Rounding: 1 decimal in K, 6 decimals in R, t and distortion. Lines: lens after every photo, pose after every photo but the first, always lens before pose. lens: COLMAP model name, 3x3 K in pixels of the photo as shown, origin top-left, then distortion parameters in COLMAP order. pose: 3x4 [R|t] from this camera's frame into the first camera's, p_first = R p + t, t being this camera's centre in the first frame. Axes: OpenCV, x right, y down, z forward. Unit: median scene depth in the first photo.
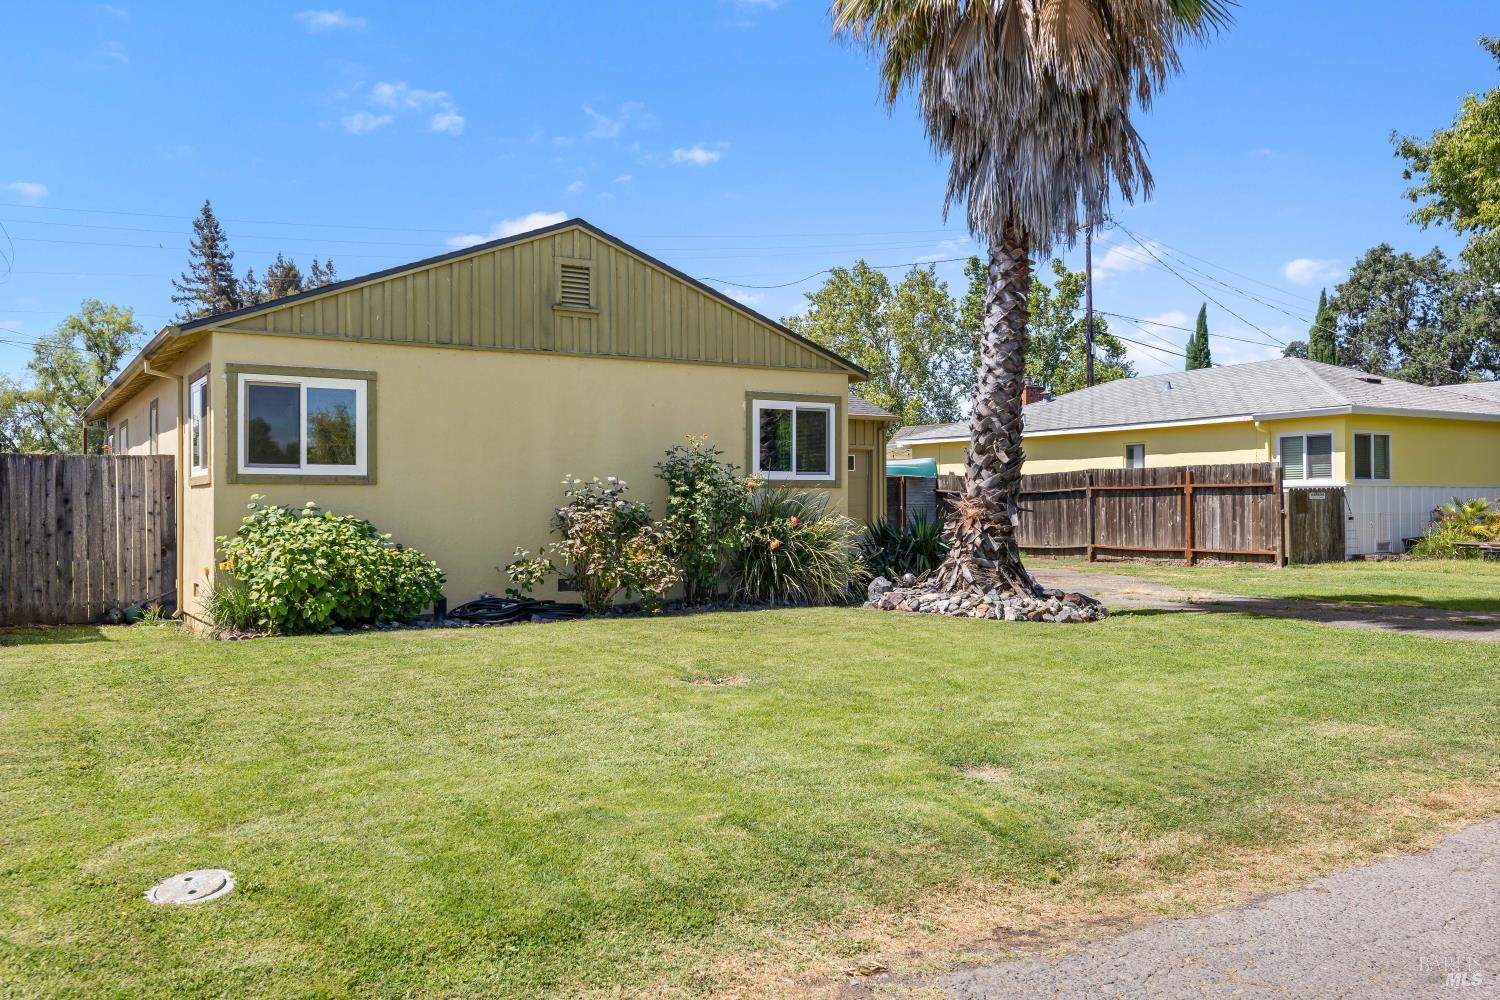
lens RADIAL K [[1241.0, 0, 750.0], [0, 1241.0, 500.0], [0, 0, 1]] dist [0.005687, -0.001759]
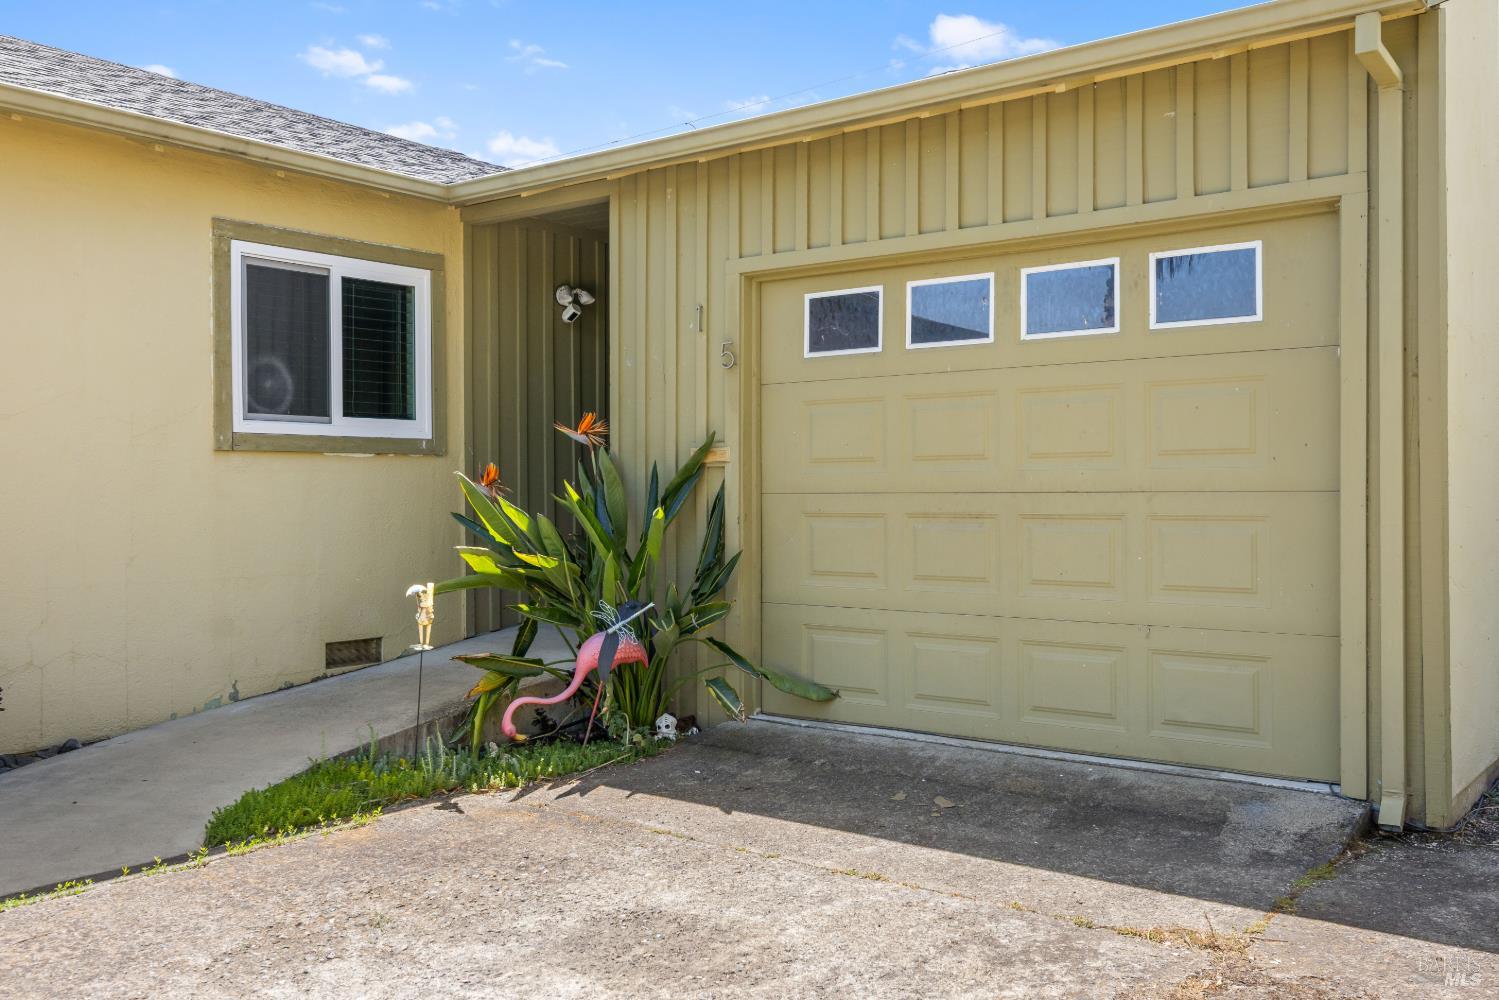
lens RADIAL K [[1353.2, 0, 721.2], [0, 1353.2, 481.7], [0, 0, 1]] dist [-0.003119, -0.004034]
pose [[0.326119, -0.003095, -0.945324, 0.399292], [0.007221, 0.999974, -0.000783, 0.003477], [0.945301, -0.006571, 0.326132, 1.279032]]
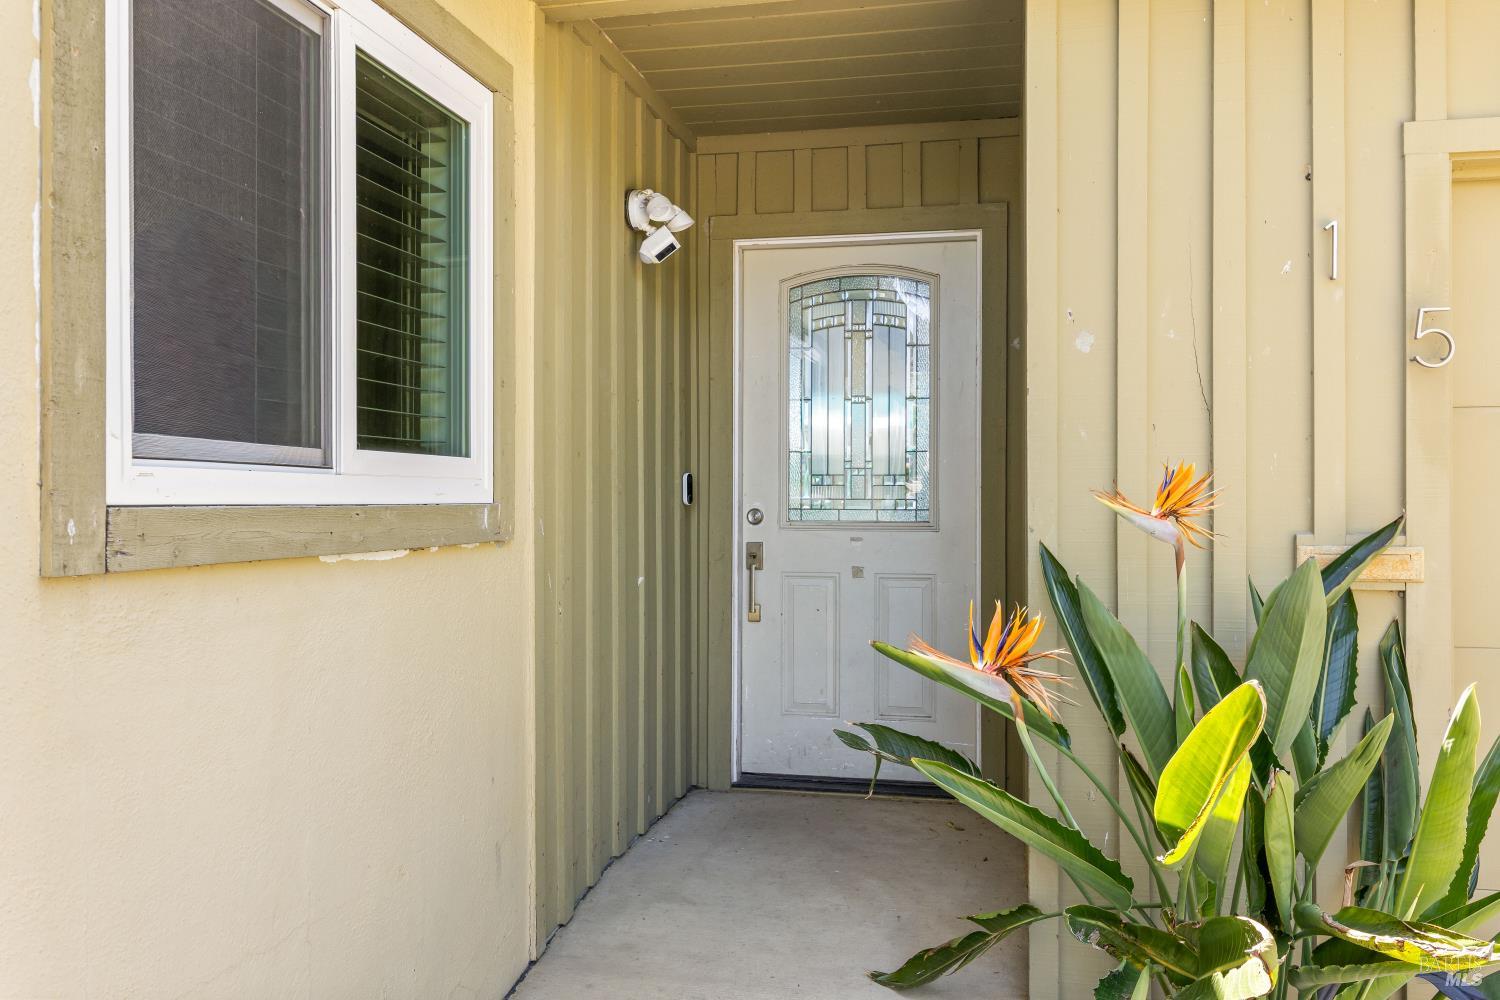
lens RADIAL K [[1206.2, 0, 750.0], [0, 1206.2, 500.0], [0, 0, 1]] dist [-0.067278, -0.000600]
pose [[0.709038, 0.004310, -0.705157, 0.043444], [-0.001149, 0.999987, 0.004957, -0.015211], [0.705169, -0.002704, 0.709034, 1.239145]]
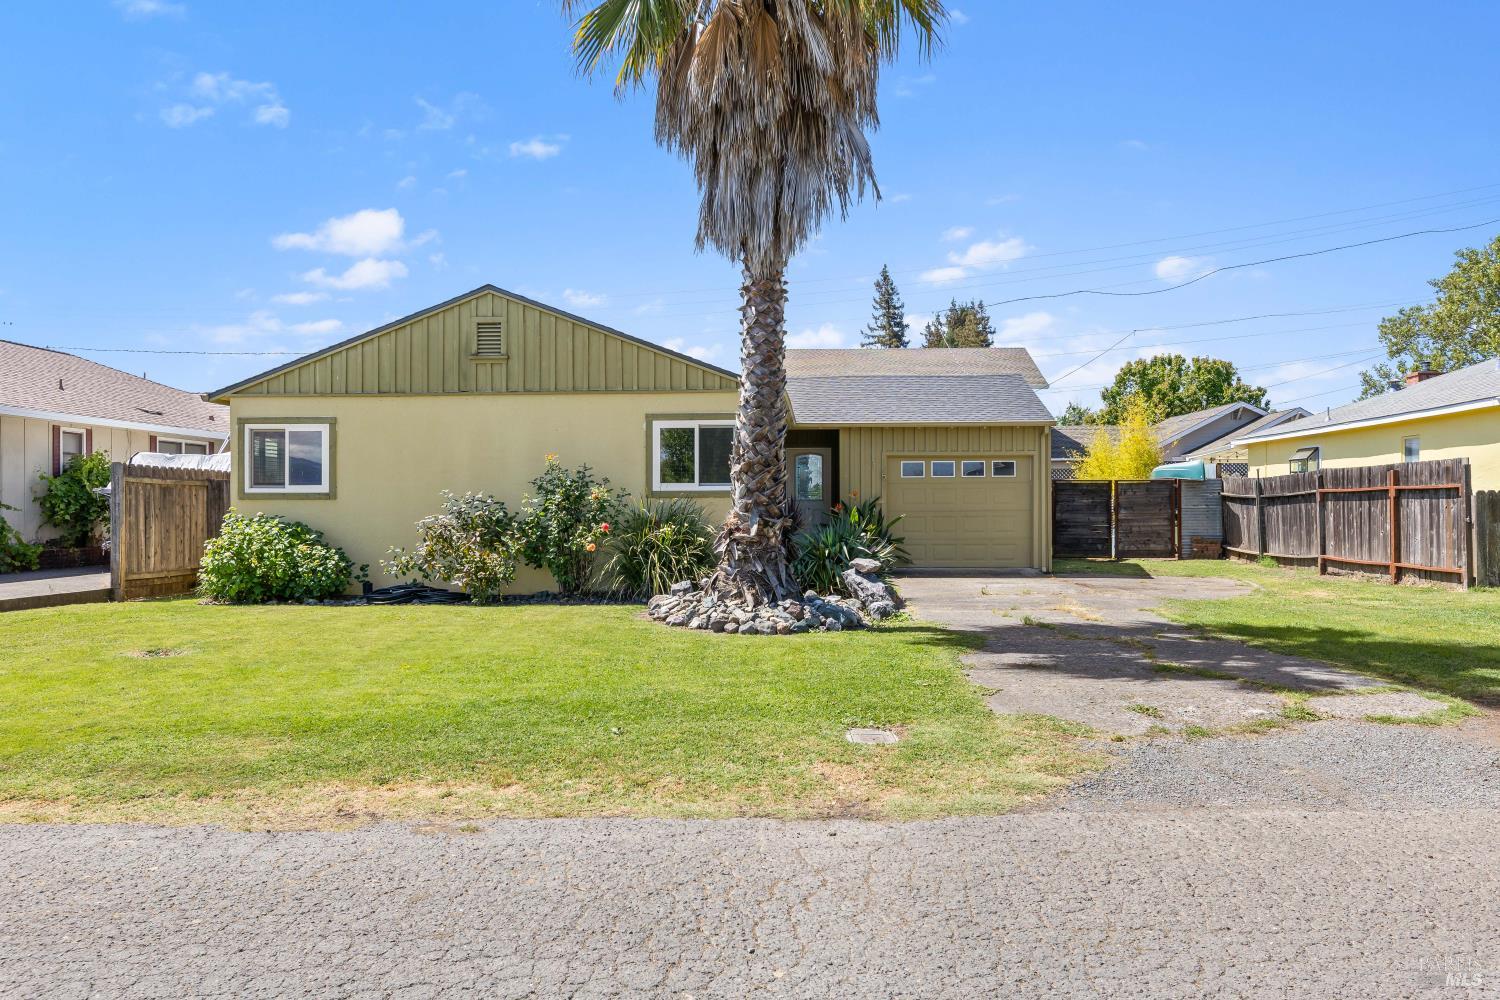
lens RADIAL K [[1076.9, 0, 750.0], [0, 1076.9, 500.0], [0, 0, 1]] dist [-0.001552, 0.000246]
pose [[0.816046, -0.004965, -0.577965, 0.628983], [0.004617, 0.999987, -0.002073, -0.005532], [0.577968, -0.000977, 0.816059, 0.238654]]
